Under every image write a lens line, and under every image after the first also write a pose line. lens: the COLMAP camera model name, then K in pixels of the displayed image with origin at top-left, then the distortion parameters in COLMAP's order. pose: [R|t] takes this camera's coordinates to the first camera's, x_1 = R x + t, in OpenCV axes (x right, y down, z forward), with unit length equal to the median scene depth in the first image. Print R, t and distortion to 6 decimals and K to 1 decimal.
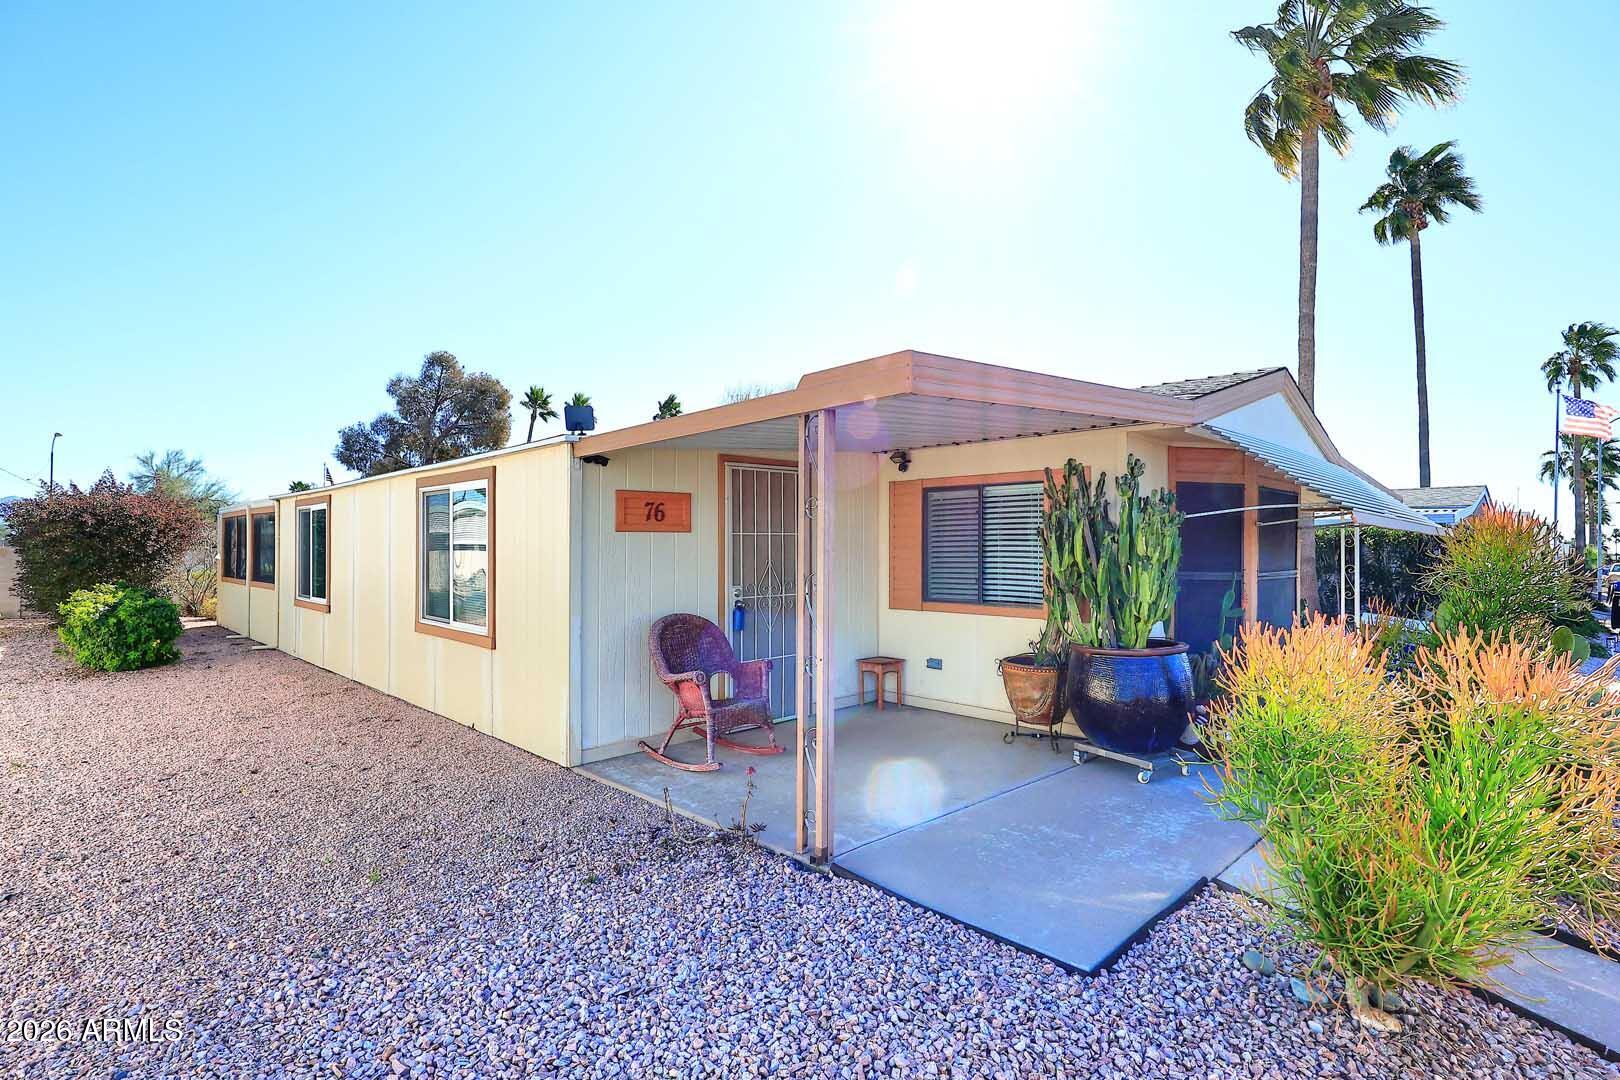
lens RADIAL K [[773.0, 0, 810.0], [0, 773.0, 540.0], [0, 0, 1]] dist [0.000672, 0.000143]
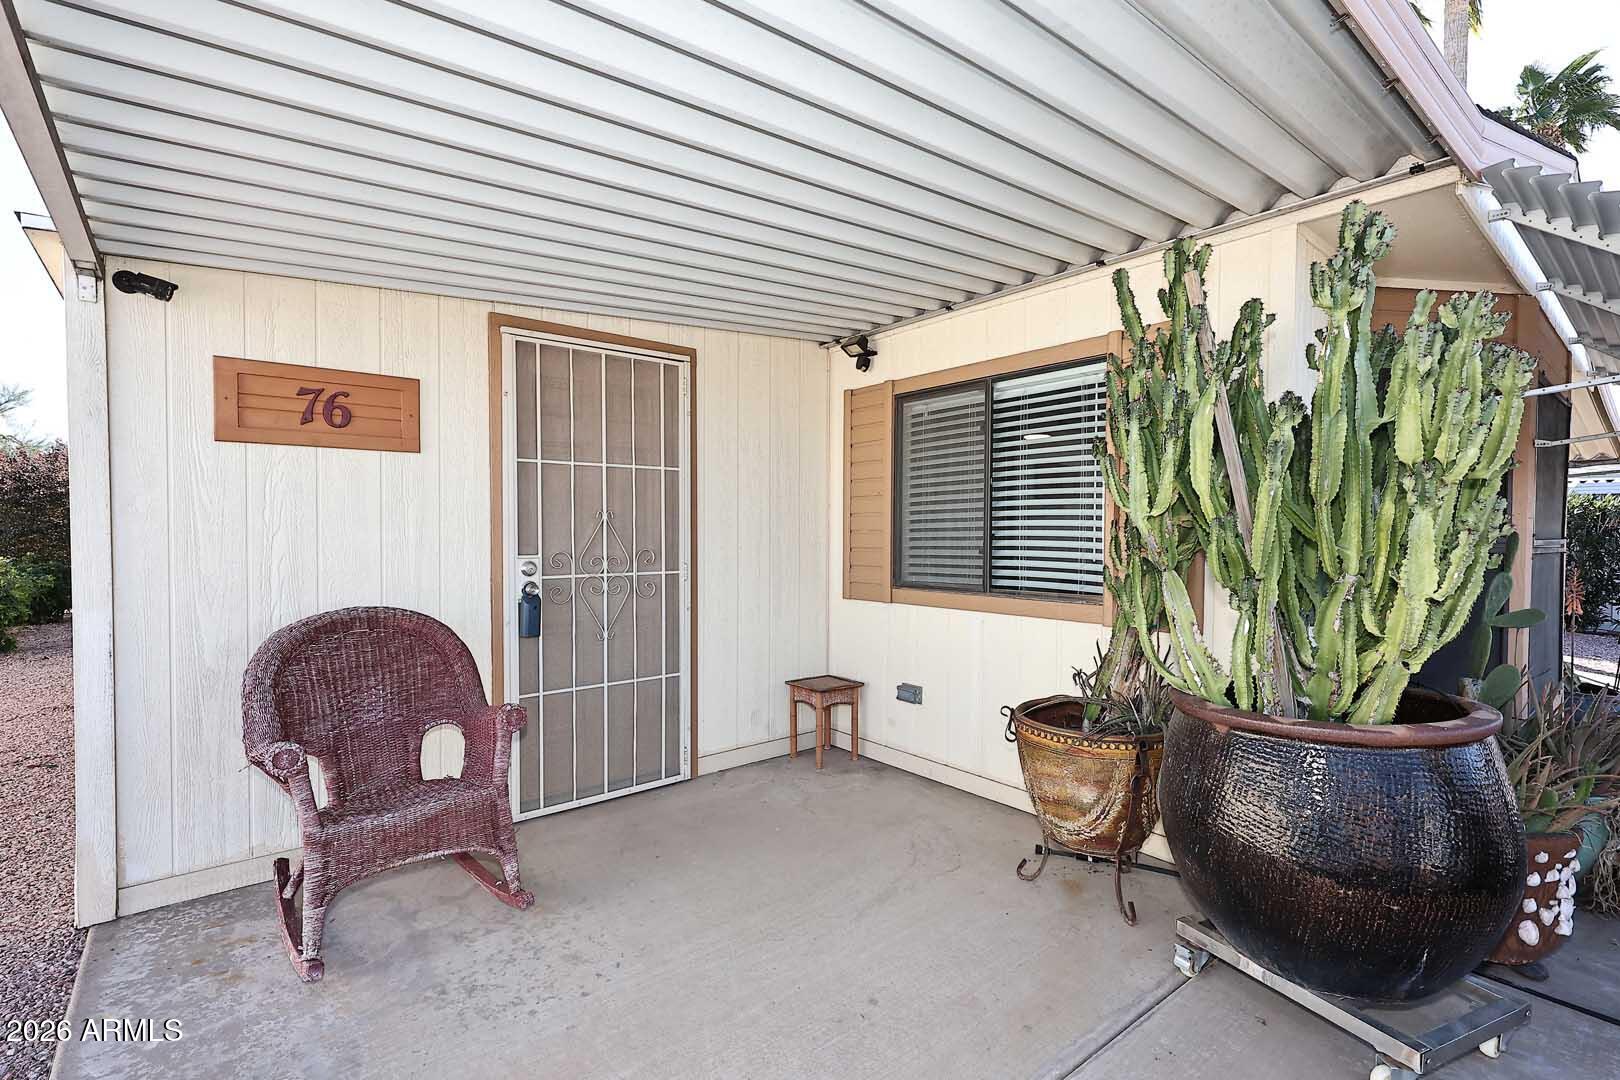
lens RADIAL K [[723.8, 0, 810.0], [0, 723.8, 540.0], [0, 0, 1]] dist [-0.000651, -0.000227]
pose [[0.996298, 0.005494, -0.085792, 0.146731], [-0.003857, 0.999807, 0.019240, 0.037049], [0.085881, -0.018838, 0.996127, 0.498370]]
